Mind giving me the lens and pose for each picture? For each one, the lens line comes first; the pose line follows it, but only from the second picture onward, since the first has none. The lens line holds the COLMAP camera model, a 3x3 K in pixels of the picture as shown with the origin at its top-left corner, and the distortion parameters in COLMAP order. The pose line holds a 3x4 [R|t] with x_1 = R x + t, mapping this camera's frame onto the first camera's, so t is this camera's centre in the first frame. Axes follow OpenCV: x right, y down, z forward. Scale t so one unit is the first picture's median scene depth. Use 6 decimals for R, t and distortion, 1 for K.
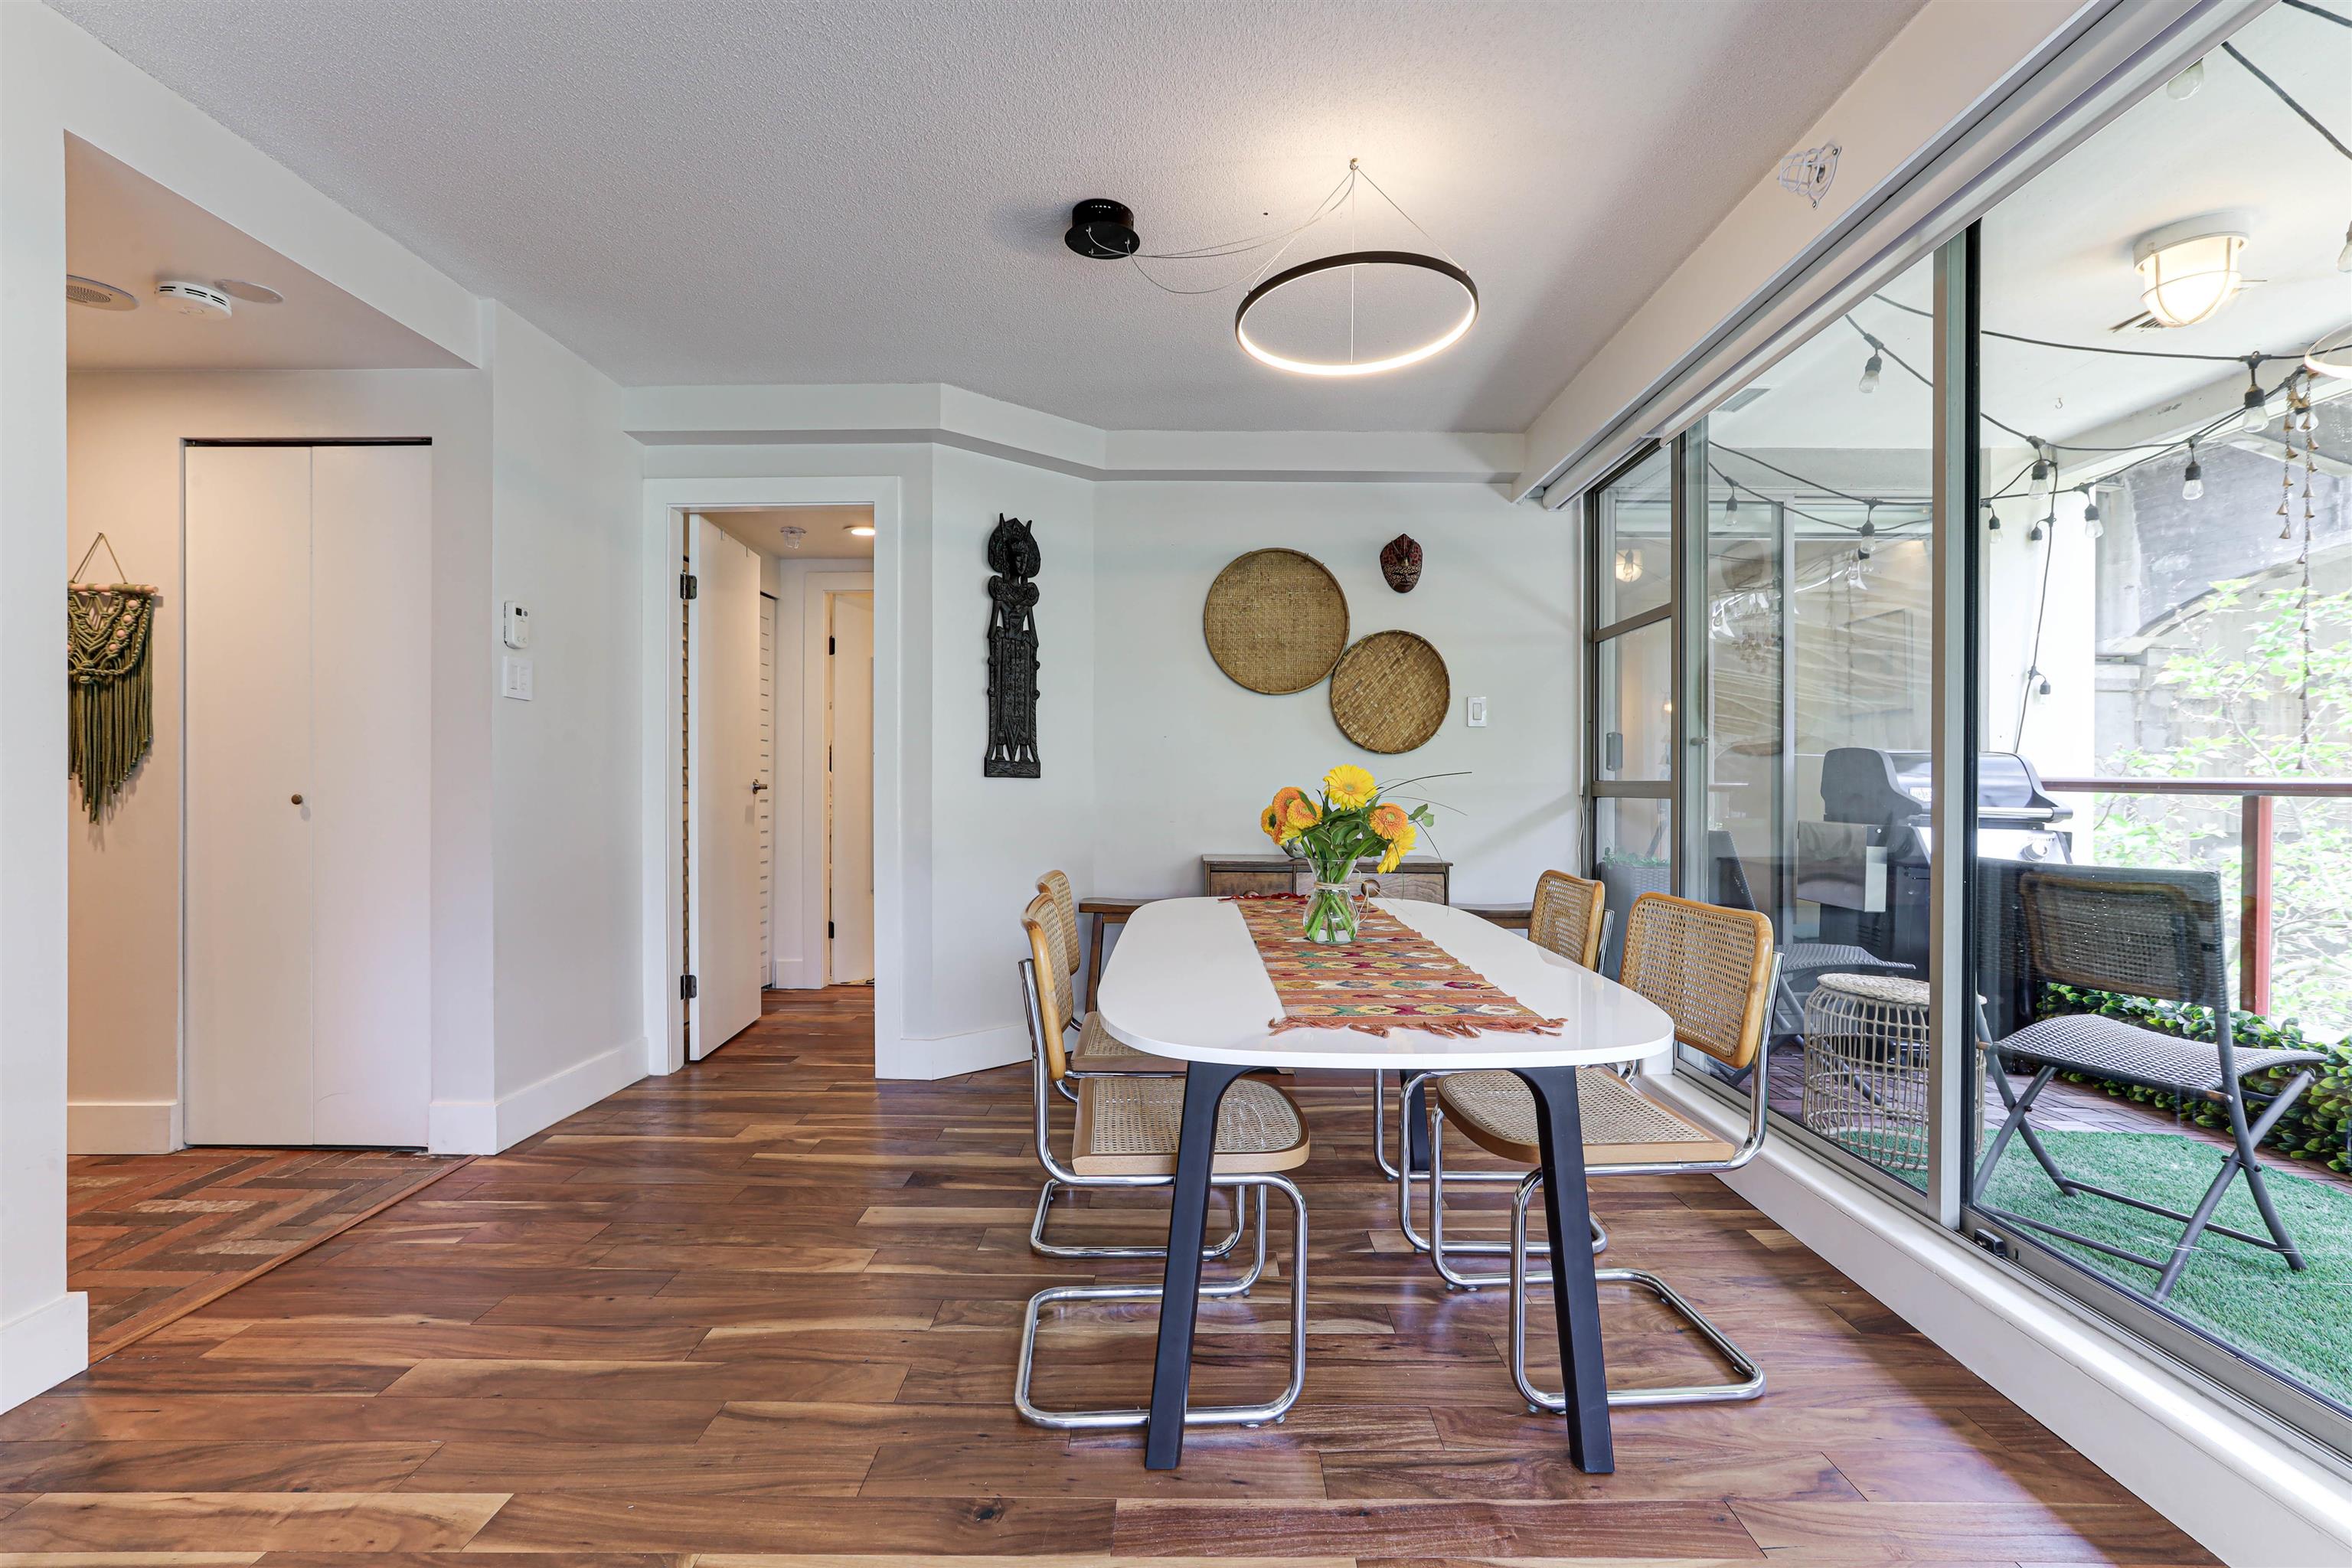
lens RADIAL K [[1082.2, 0, 1188.9], [0, 1082.2, 806.5], [0, 0, 1]] dist [-0.038735, 0.019375]
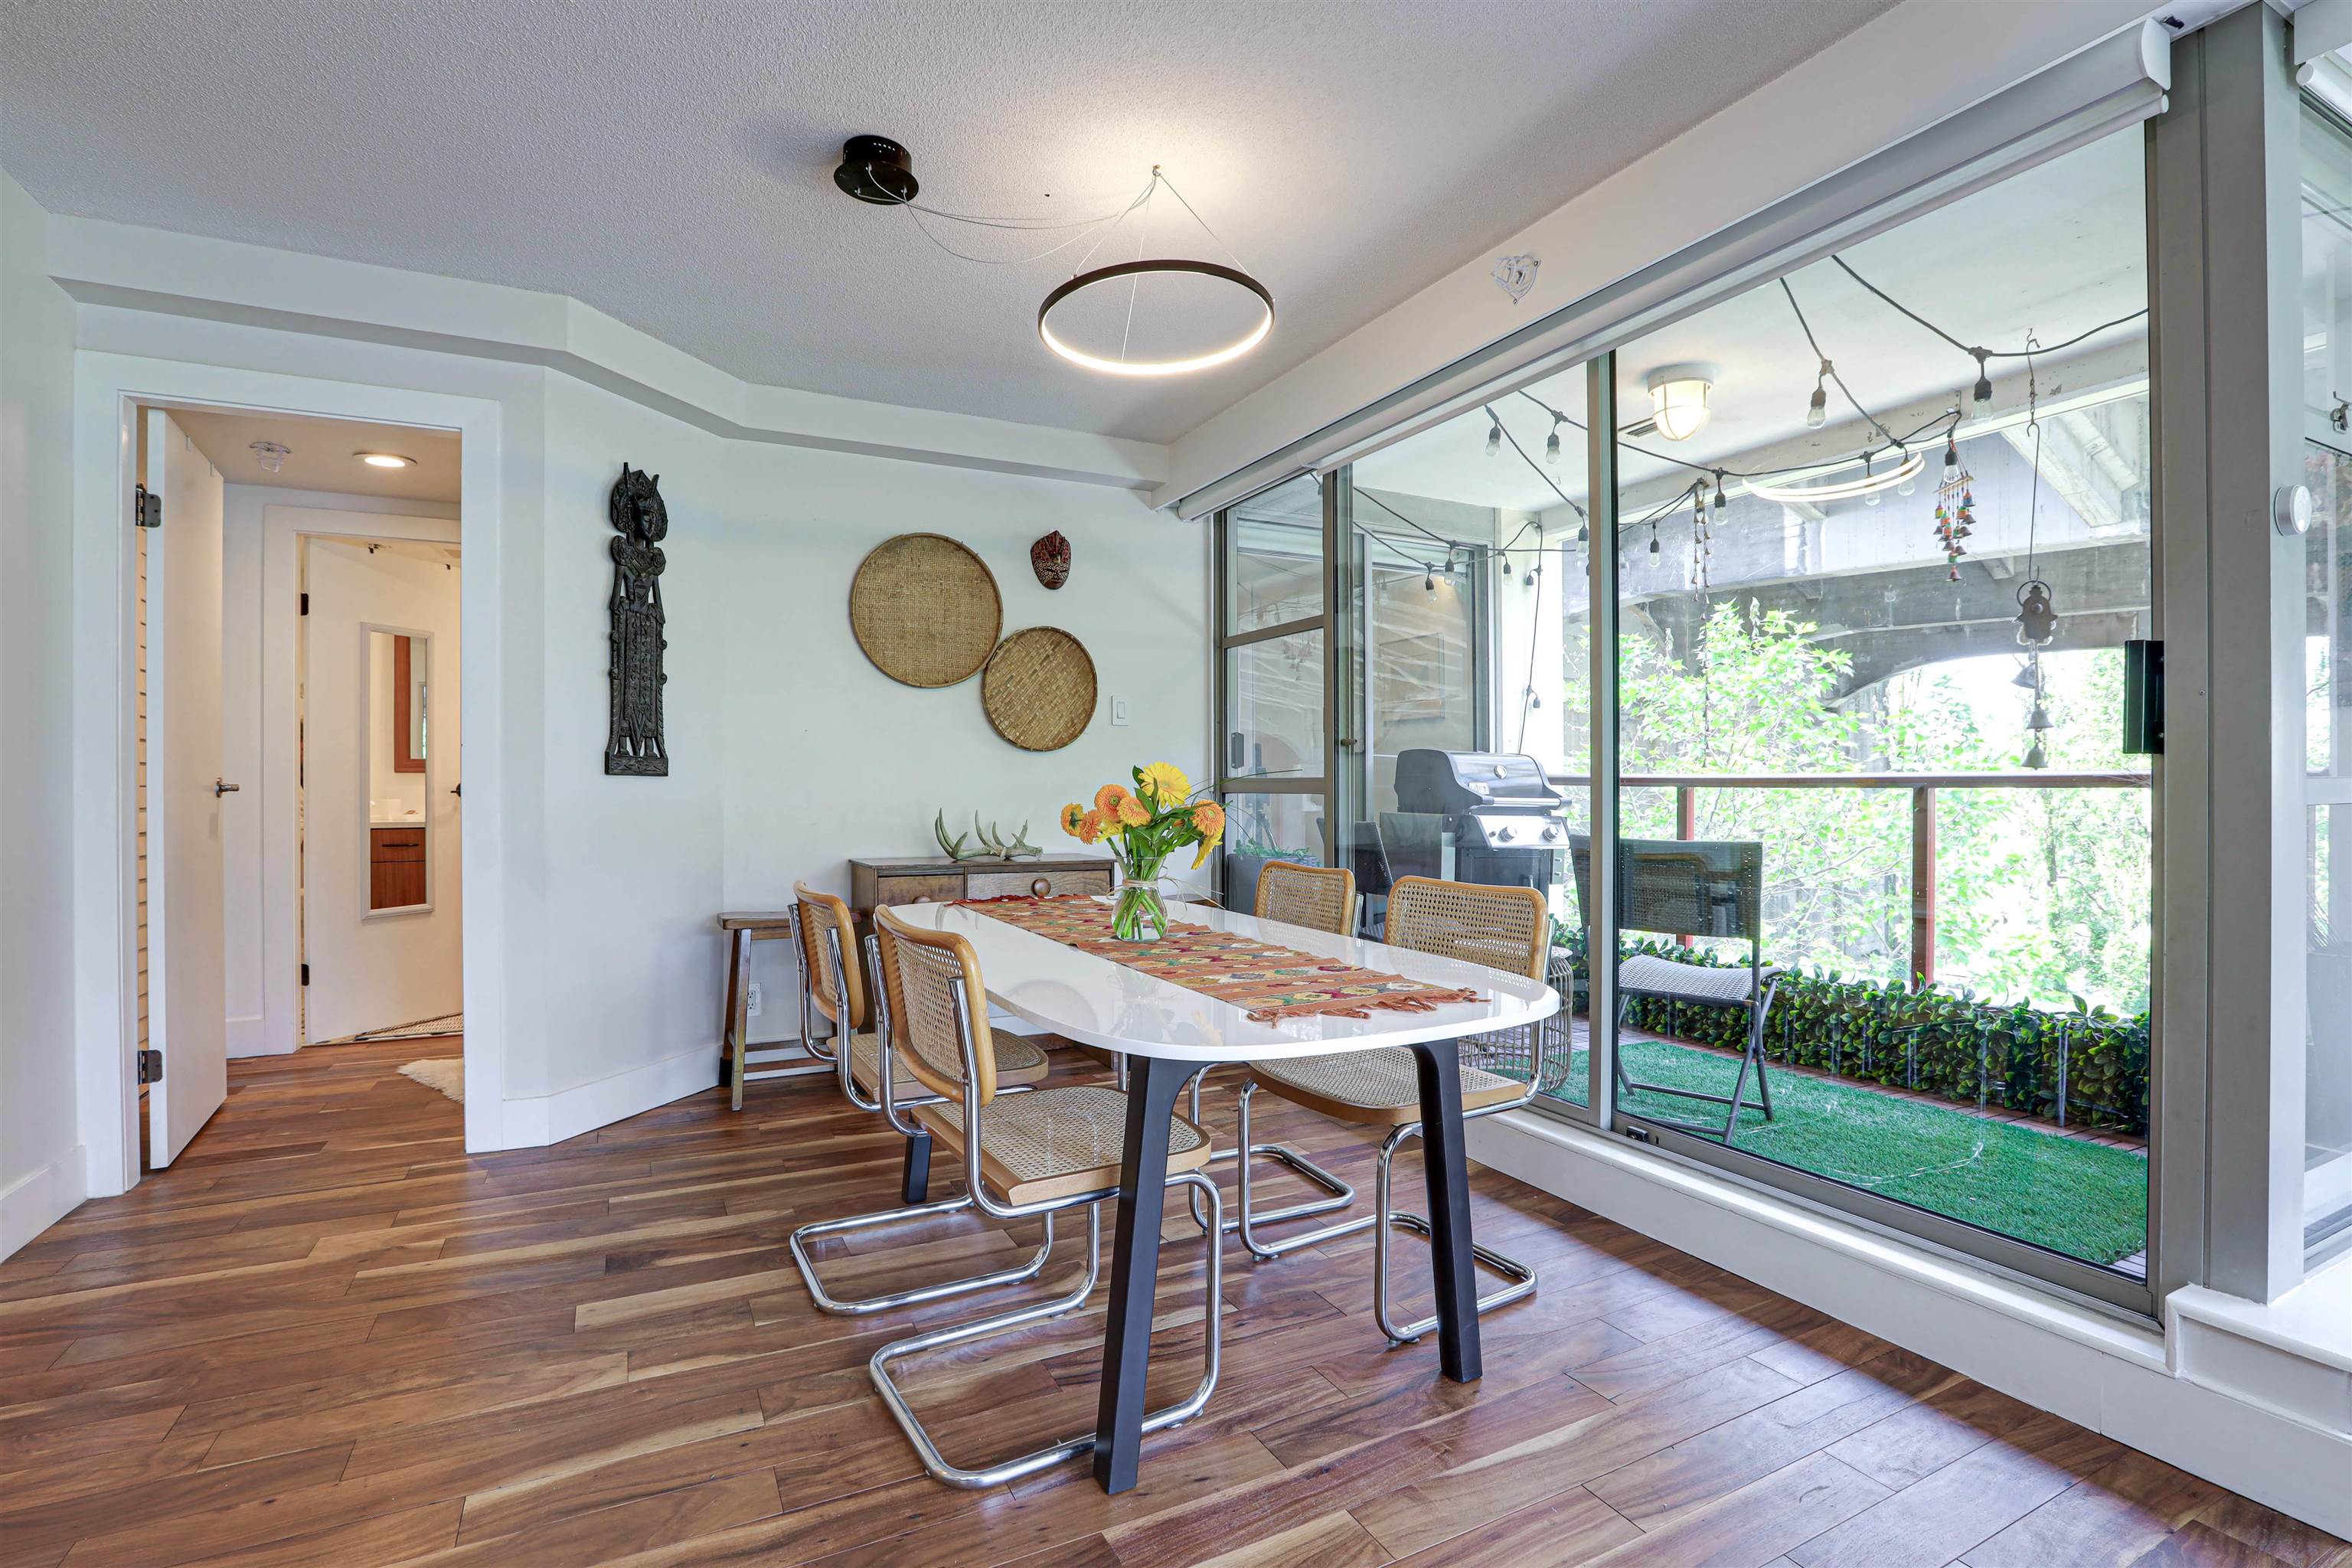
lens RADIAL K [[1106.6, 0, 1182.3], [0, 1106.6, 806.9], [0, 0, 1]] dist [-0.067702, 0.029023]
pose [[0.884782, -0.014689, 0.465774, -0.189066], [0.013462, 0.999892, 0.005960, -0.001983], [-0.465811, 0.000997, 0.884884, 0.048007]]
